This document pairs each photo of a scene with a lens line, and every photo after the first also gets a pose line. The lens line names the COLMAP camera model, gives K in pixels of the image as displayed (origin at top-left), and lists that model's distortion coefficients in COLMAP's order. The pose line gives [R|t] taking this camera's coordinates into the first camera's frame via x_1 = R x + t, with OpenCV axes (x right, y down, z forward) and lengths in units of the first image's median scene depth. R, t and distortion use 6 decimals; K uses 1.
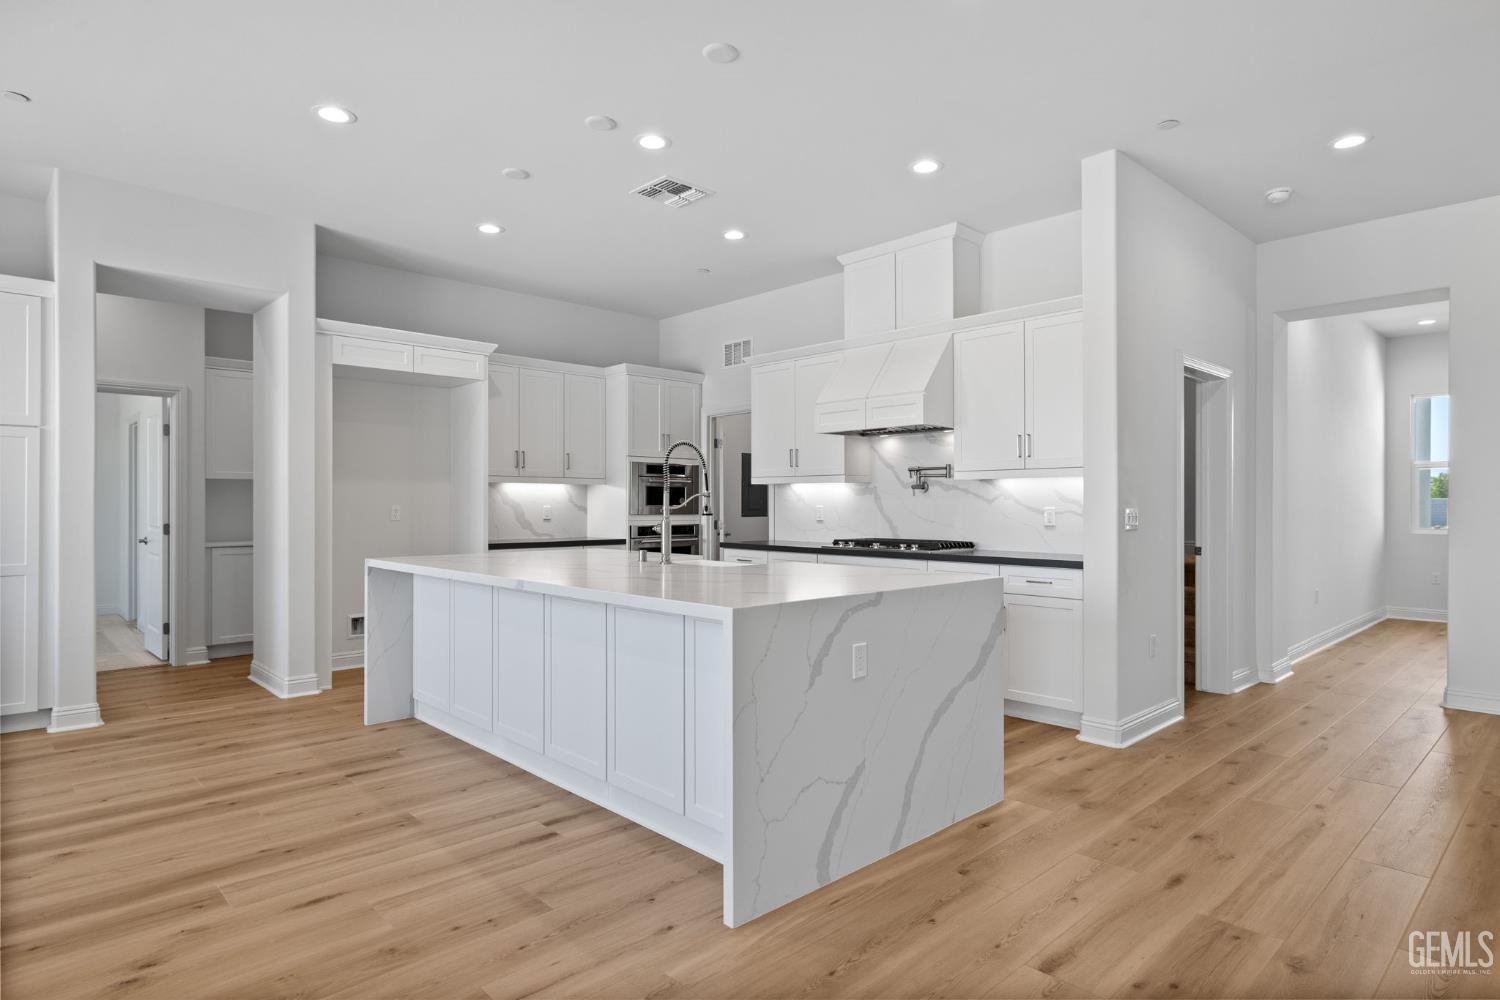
lens RADIAL K [[822.7, 0, 754.3], [0, 822.7, 500.8], [0, 0, 1]] dist [0.001554, -0.000596]
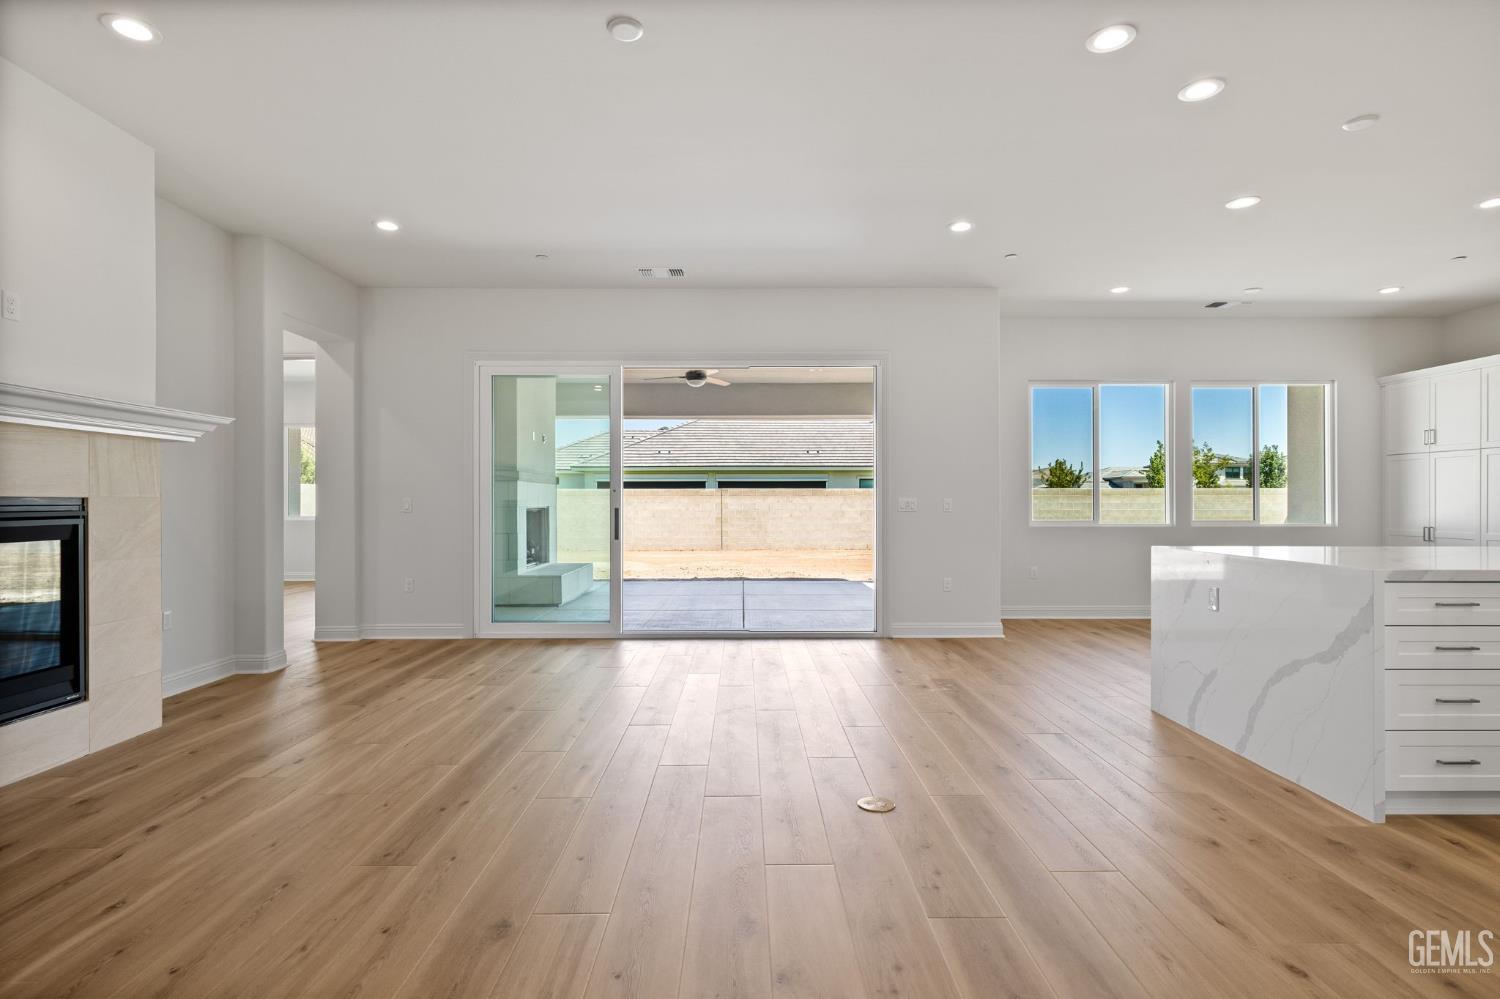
lens RADIAL K [[755.5, 0, 750.0], [0, 755.5, 499.5], [0, 0, 1]] dist [-0.000088, -0.000054]
pose [[-0.683599, -0.003374, -0.729850, 0.798602], [0.002407, 0.999973, -0.006877, 0.012433], [0.729854, -0.006458, -0.683573, 0.630949]]
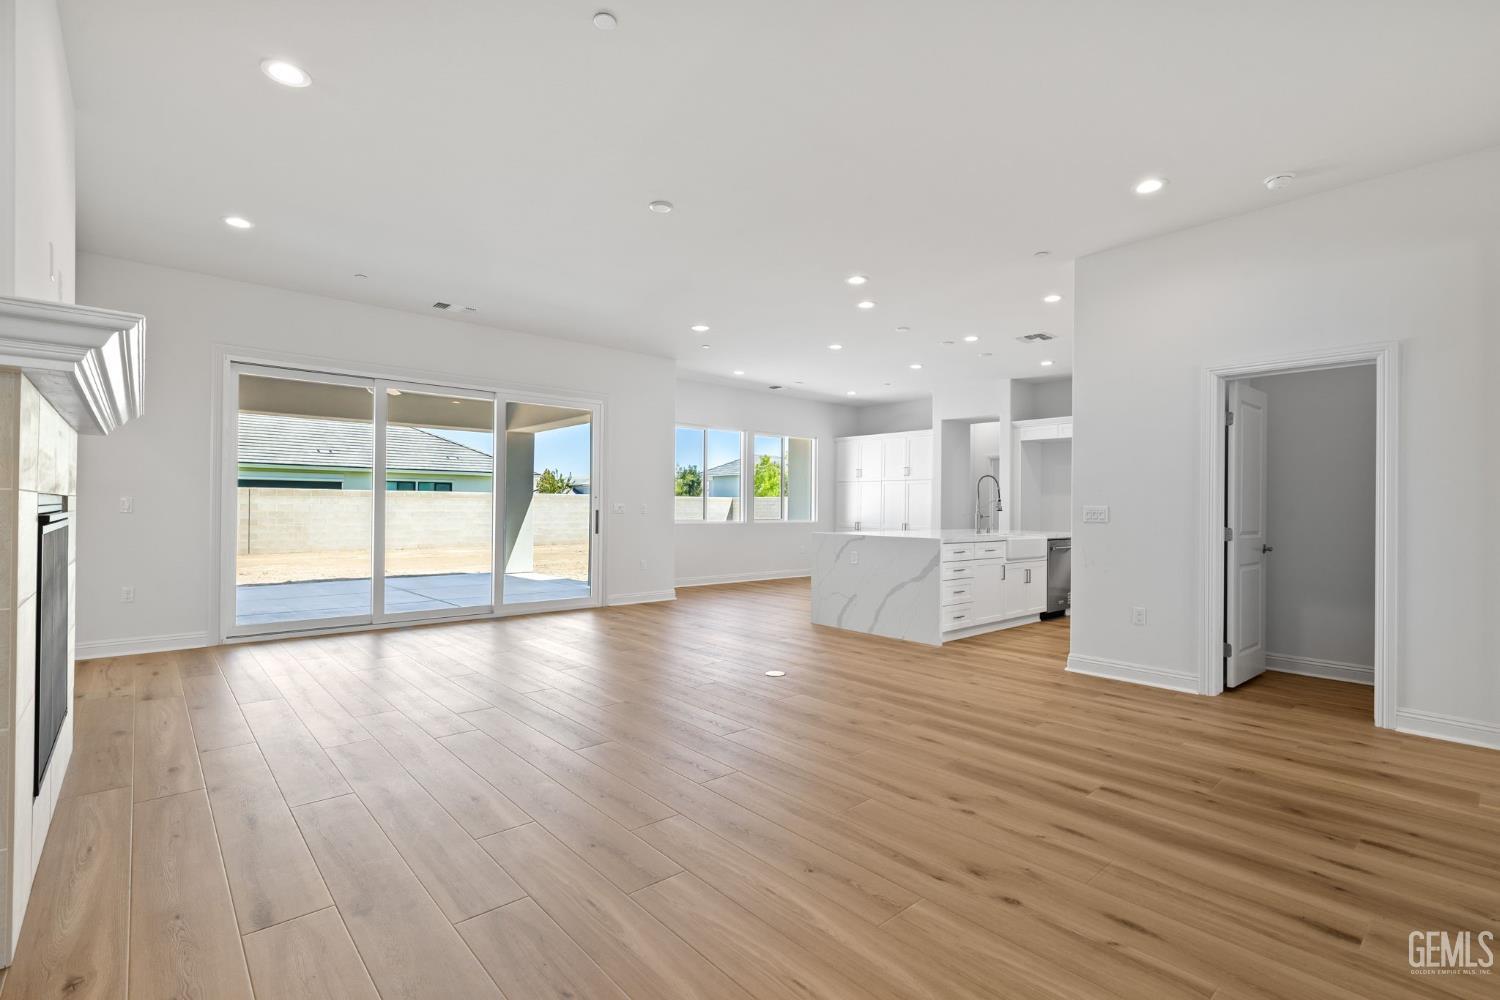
lens RADIAL K [[684.8, 0, 750.0], [0, 684.8, 500.0], [0, 0, 1]] dist [-0.001766, 0.000121]
pose [[-0.034564, -0.011668, -0.999334, 1.208281], [-0.005986, 0.999916, -0.011467, 0.010623], [0.999385, 0.005586, -0.034631, 0.343816]]
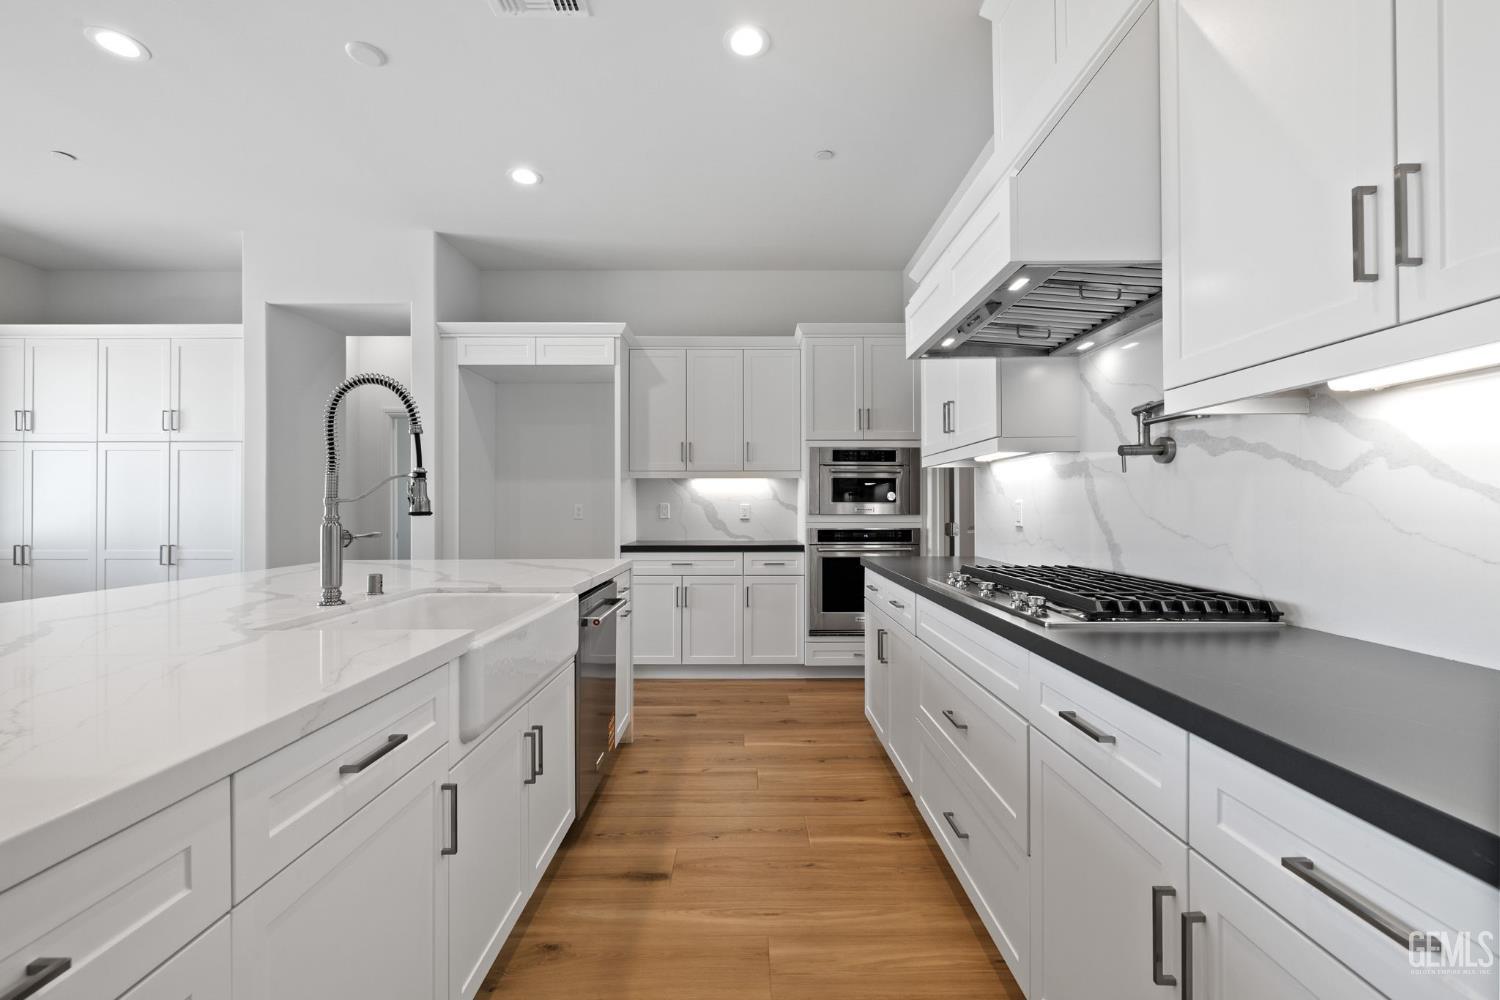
lens RADIAL K [[631.2, 0, 750.4], [0, 631.2, 503.9], [0, 0, 1]] dist [0.002106, 0.000471]
pose [[0.728500, -0.006031, -0.685020, 0.273826], [0.006224, 0.999978, -0.002186, 0.009499], [0.685018, -0.002671, 0.728521, 0.640695]]
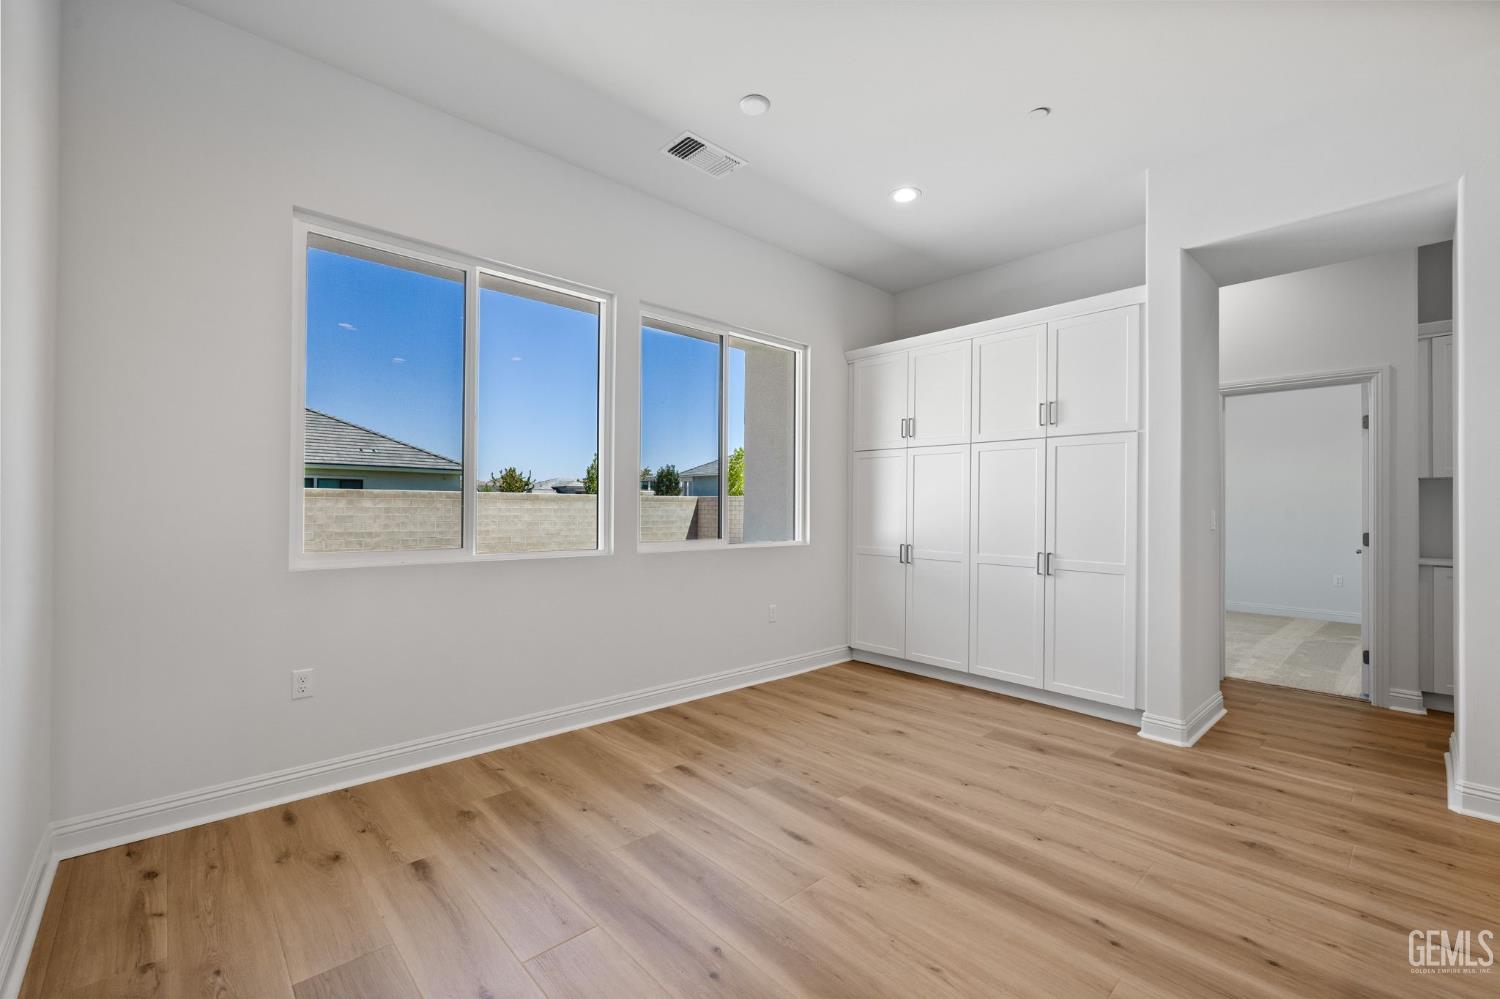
lens RADIAL K [[631.2, 0, 750.4], [0, 631.2, 503.4], [0, 0, 1]] dist [0.002106, 0.000471]
pose [[-0.013871, -0.008529, -0.999867, -0.062519], [-0.004474, 0.999954, -0.008467, 0.006908], [0.999894, 0.004356, -0.013908, 0.412069]]
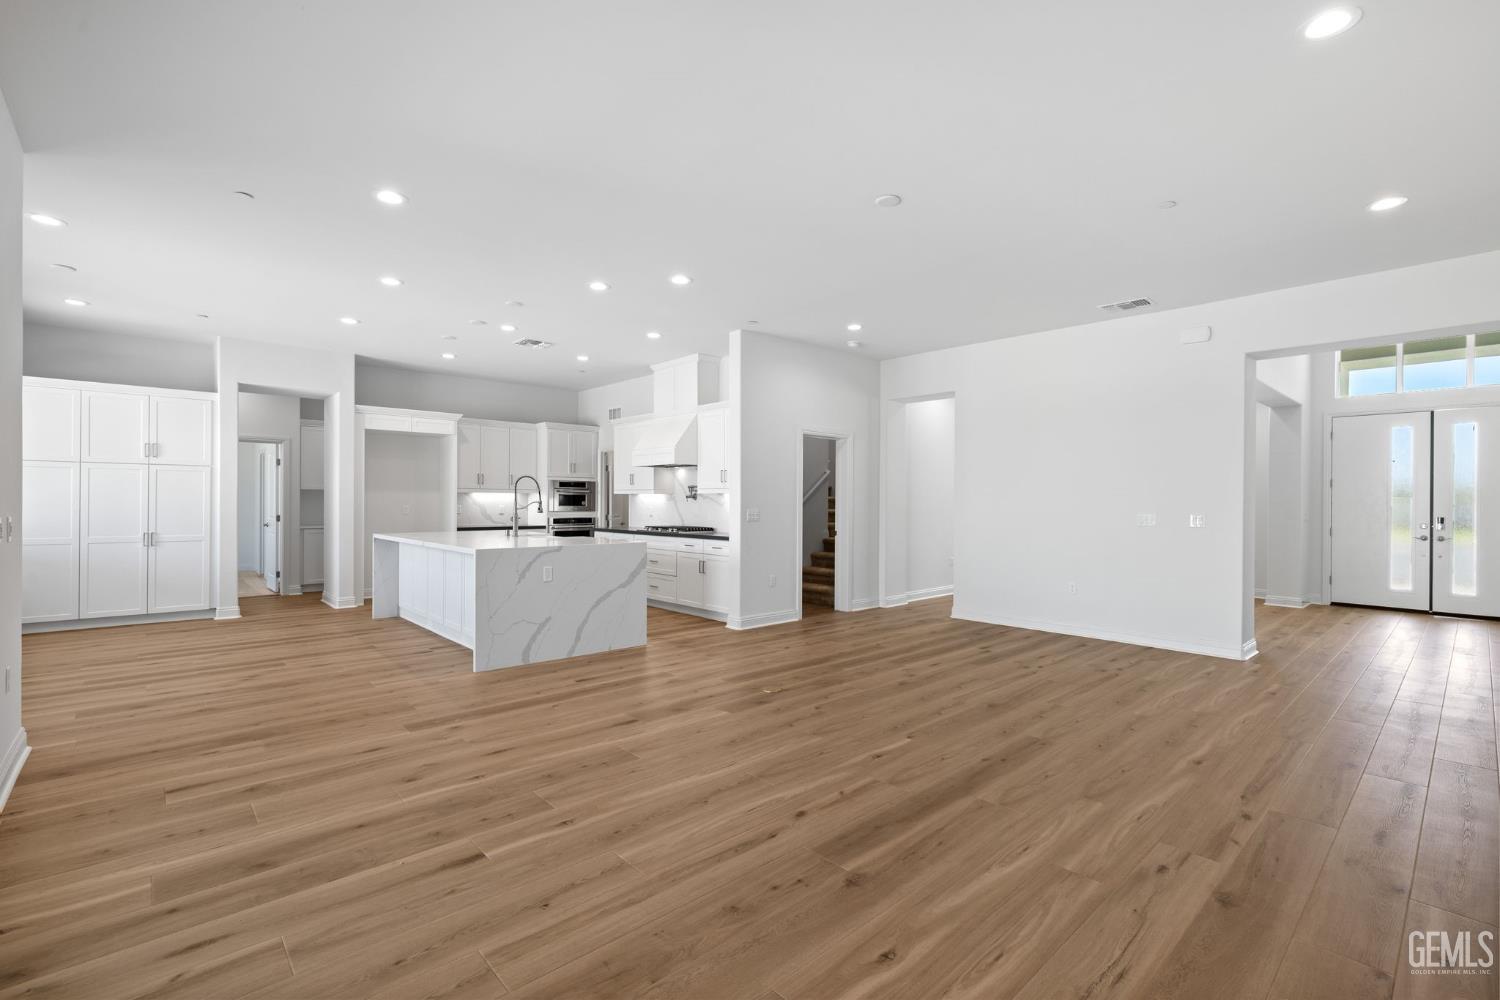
lens RADIAL K [[667.3, 0, 750.0], [0, 667.3, 500.0], [0, 0, 1]] dist [-0.001947, 0.000040]
pose [[0.999689, 0.004975, -0.024445, 0.365105], [-0.004931, 0.999986, 0.001843, -0.013423], [0.024454, -0.001722, 0.999699, -0.444214]]
